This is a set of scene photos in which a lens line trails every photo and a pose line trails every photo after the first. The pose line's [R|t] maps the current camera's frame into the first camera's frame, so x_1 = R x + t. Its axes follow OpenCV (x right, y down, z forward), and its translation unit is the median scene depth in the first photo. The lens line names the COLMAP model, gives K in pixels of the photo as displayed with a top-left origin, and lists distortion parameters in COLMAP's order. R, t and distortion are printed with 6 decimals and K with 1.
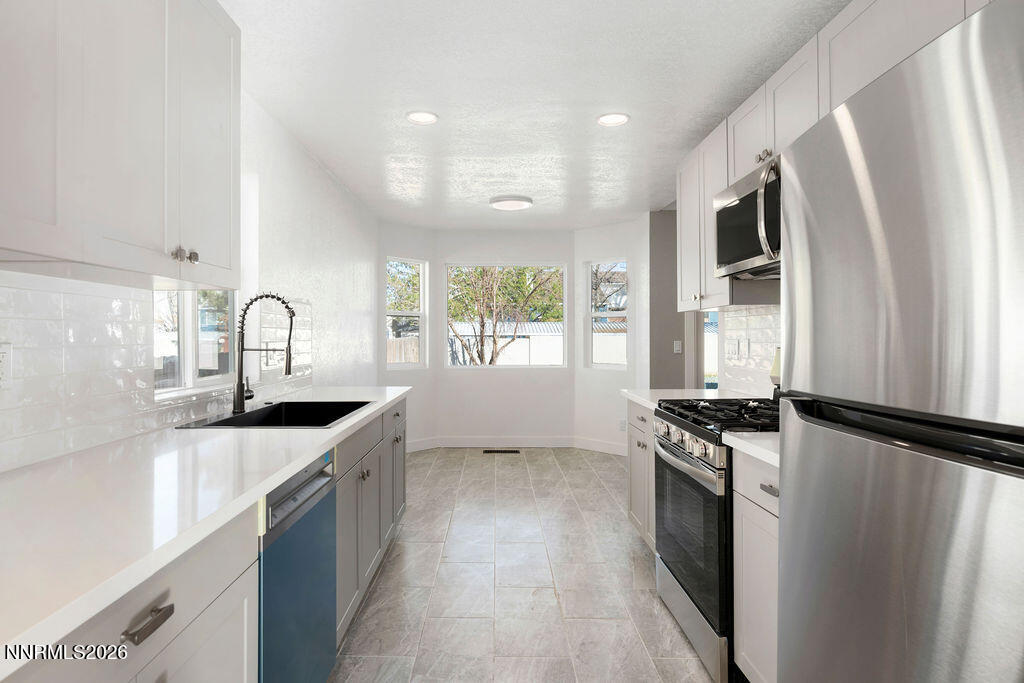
lens RADIAL K [[564.6, 0, 512.0], [0, 564.6, 341.5], [0, 0, 1]] dist [0.000003, -0.000008]
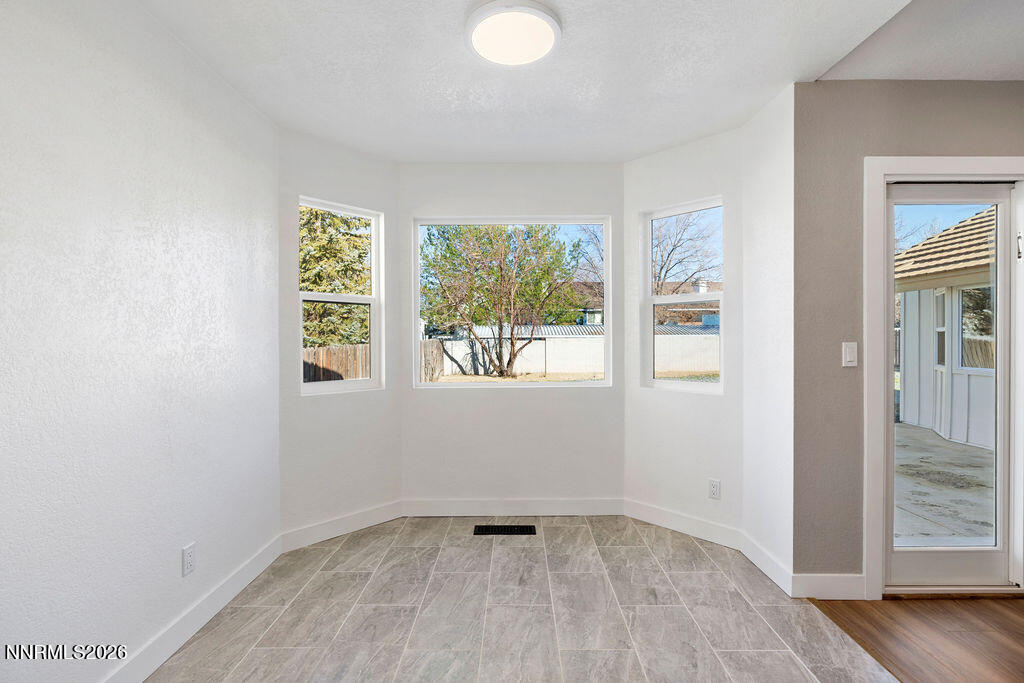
lens RADIAL K [[463.9, 0, 512.0], [0, 463.9, 341.5], [0, 0, 1]] dist [-0.008010, 0.000020]
pose [[0.999212, -0.004845, -0.039397, 0.002694], [0.004700, 0.999982, -0.003763, -0.000493], [0.039414, 0.003575, 0.999217, 0.163100]]
